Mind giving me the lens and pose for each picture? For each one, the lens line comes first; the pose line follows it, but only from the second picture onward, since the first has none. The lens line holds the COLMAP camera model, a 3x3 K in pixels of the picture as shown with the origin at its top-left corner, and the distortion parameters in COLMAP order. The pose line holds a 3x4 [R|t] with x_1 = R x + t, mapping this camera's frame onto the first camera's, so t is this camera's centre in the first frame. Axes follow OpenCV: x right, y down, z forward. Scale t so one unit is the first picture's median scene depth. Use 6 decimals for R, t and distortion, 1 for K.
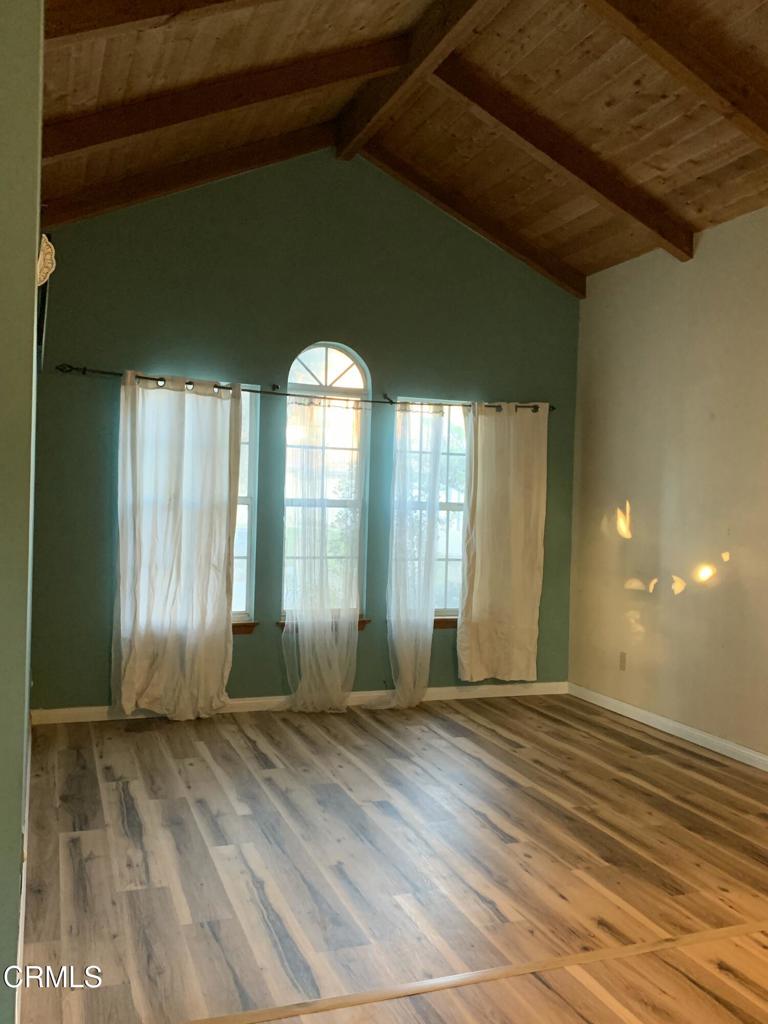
lens RADIAL K [[893.0, 0, 384.0], [0, 893.0, 512.0], [0, 0, 1]] dist [0.108946, -0.229990]
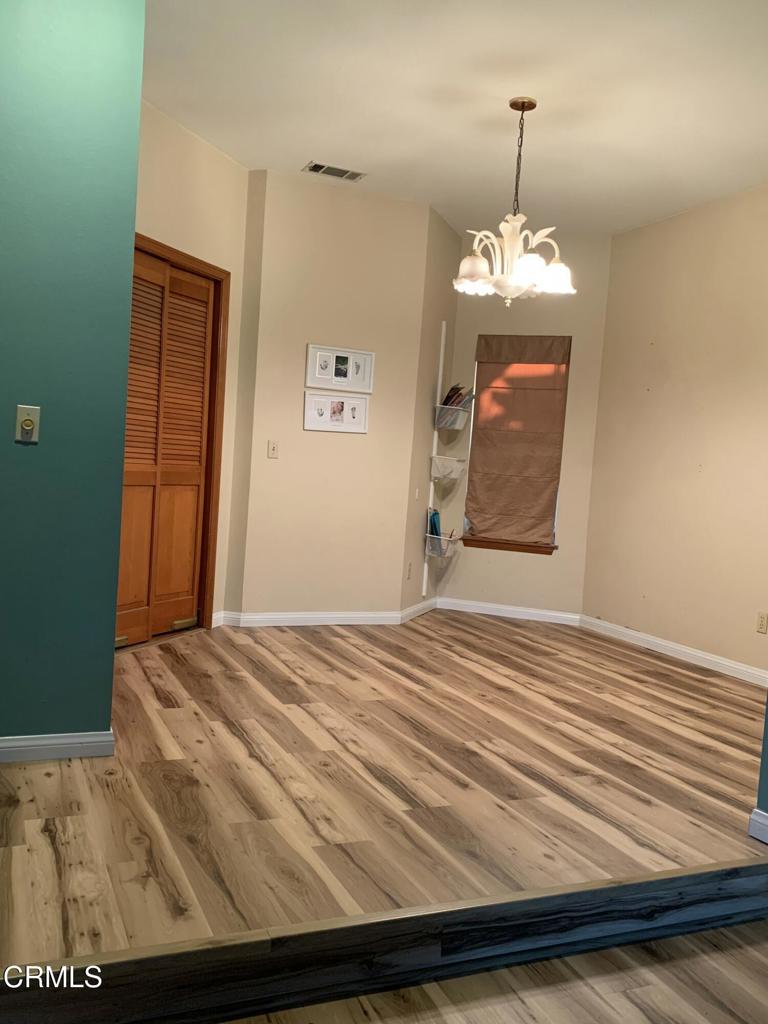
lens RADIAL K [[893.0, 0, 384.0], [0, 893.0, 512.0], [0, 0, 1]] dist [0.108946, -0.229990]
pose [[-0.994513, -0.094644, -0.044566, 0.098663], [-0.097441, 0.993088, 0.065436, 0.016583], [0.038065, 0.069420, -0.996861, 0.715550]]
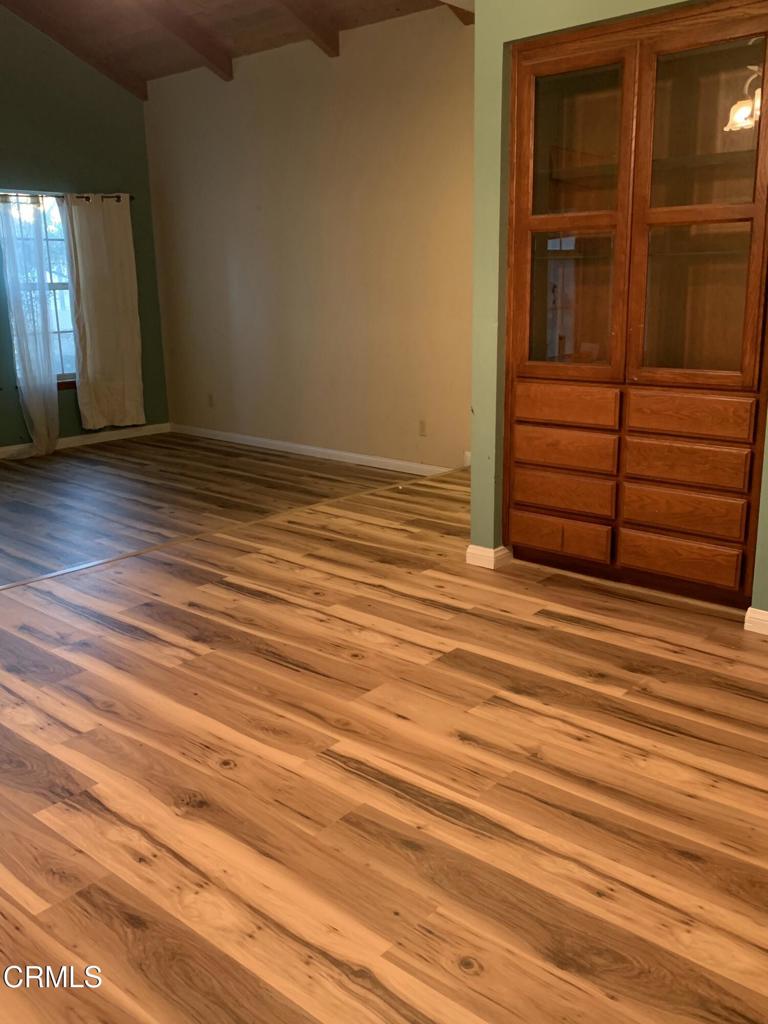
lens RADIAL K [[893.0, 0, 384.0], [0, 893.0, 512.0], [0, 0, 1]] dist [0.108946, -0.229990]
pose [[0.886071, -0.157848, 0.435847, -0.112306], [0.046920, 0.965948, 0.254445, -0.001656], [-0.461169, -0.205007, 0.863305, -0.300906]]
